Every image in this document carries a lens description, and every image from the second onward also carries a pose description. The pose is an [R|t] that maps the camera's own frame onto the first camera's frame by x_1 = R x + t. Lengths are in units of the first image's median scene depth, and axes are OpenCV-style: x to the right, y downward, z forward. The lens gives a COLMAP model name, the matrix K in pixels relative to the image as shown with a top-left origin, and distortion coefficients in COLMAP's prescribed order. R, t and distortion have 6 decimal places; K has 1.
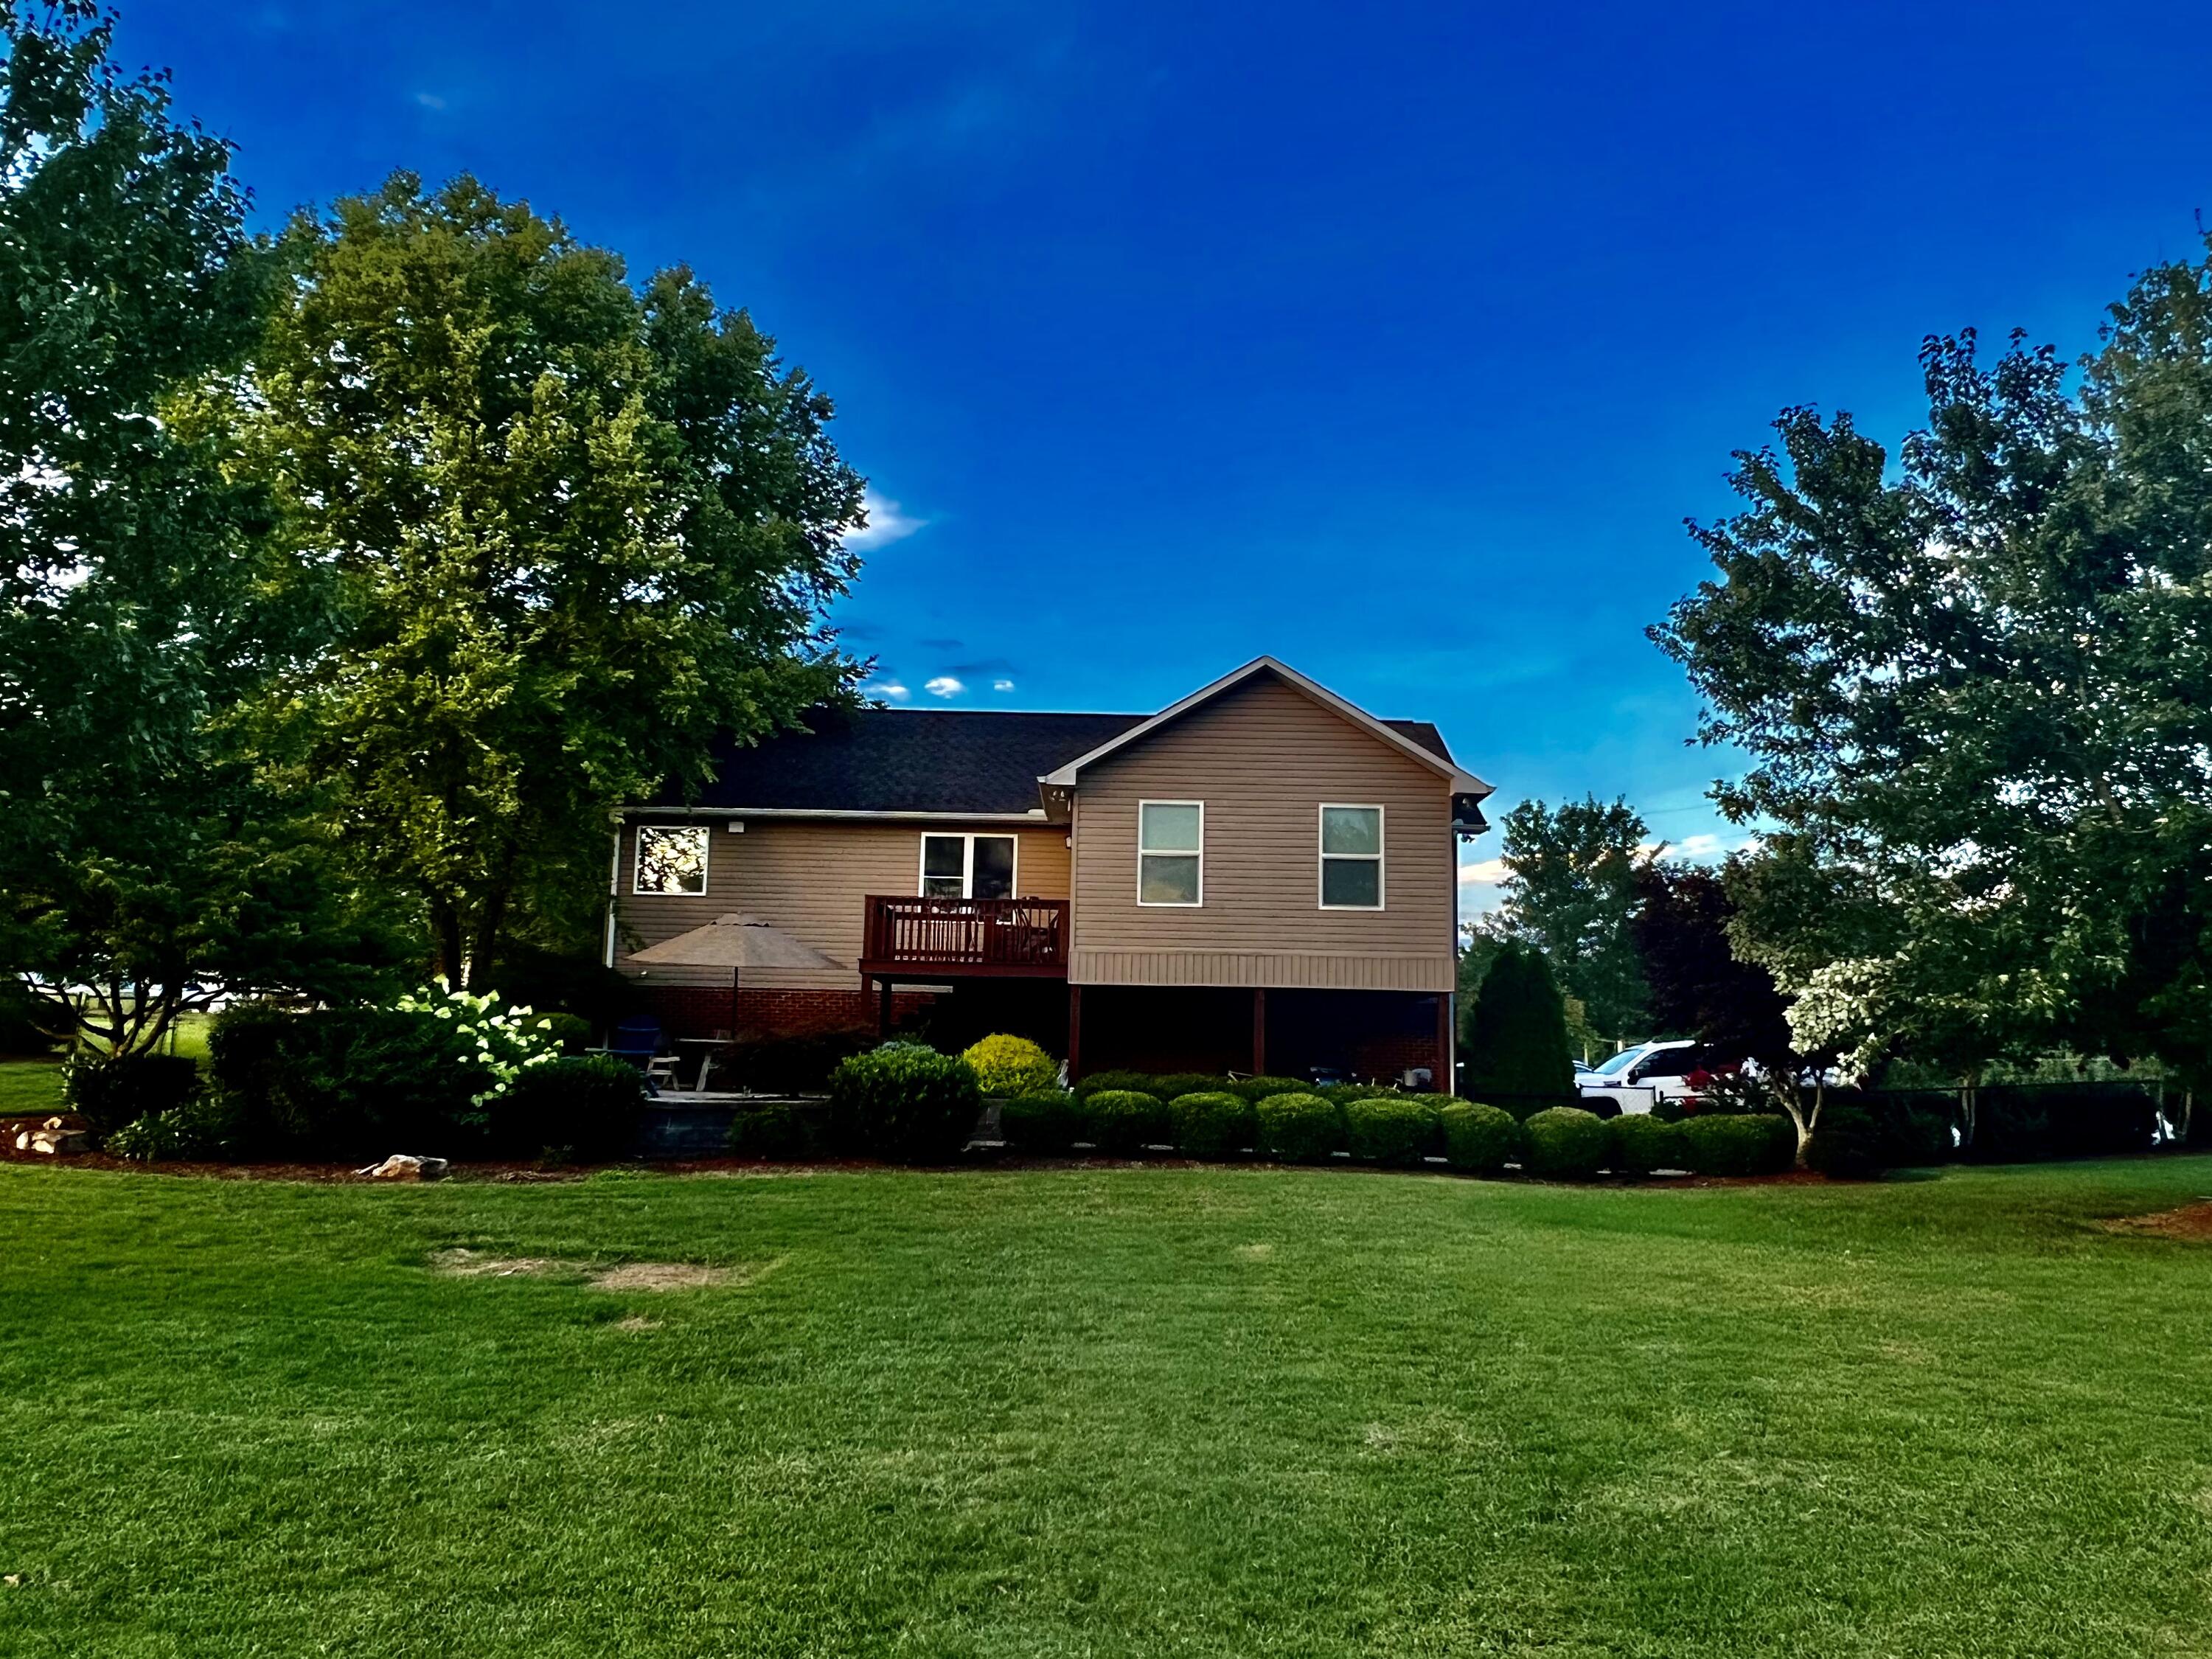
lens RADIAL K [[1675.2, 0, 1106.0], [0, 1675.2, 829.5], [0, 0, 1]] dist [-0.002294, 0.000643]
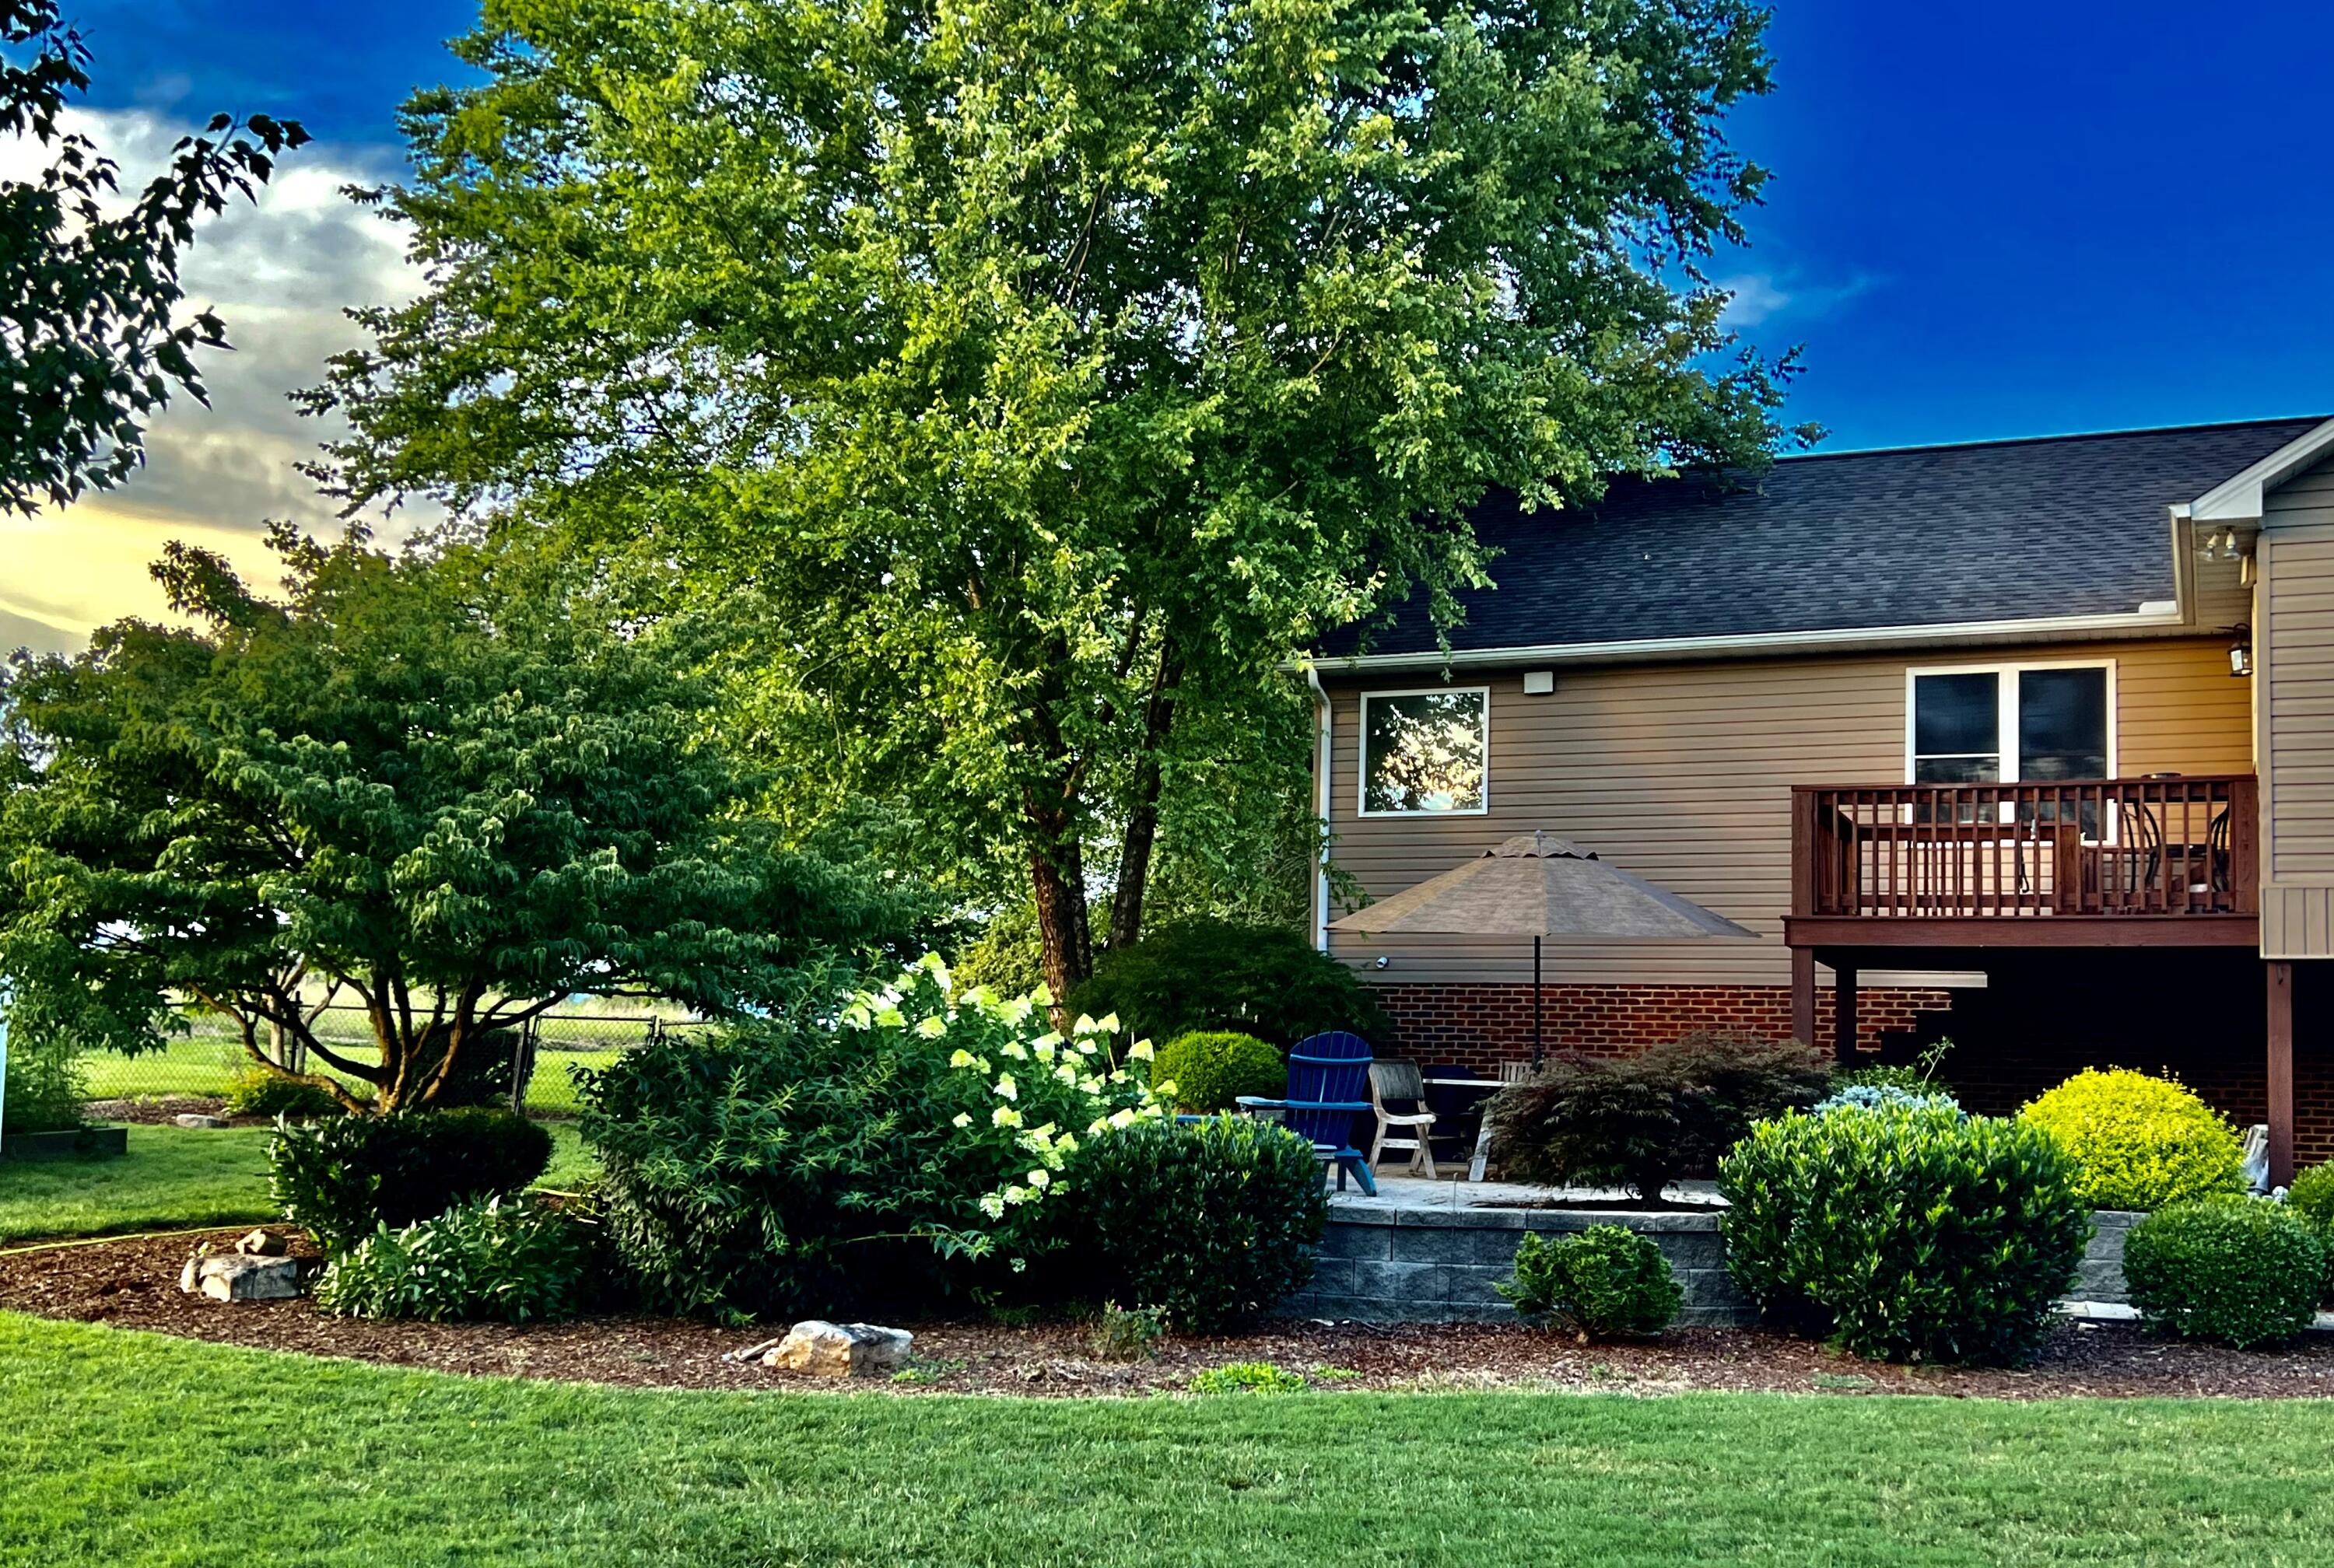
lens RADIAL K [[2472.5, 0, 1163.7], [0, 2472.5, 885.9], [0, 0, 1]] dist [0.210275, -0.676128]
pose [[0.922428, -0.032364, -0.384811, -0.034806], [0.050186, 0.998078, 0.036359, 0.033751], [0.382895, -0.052851, 0.922279, 0.268032]]
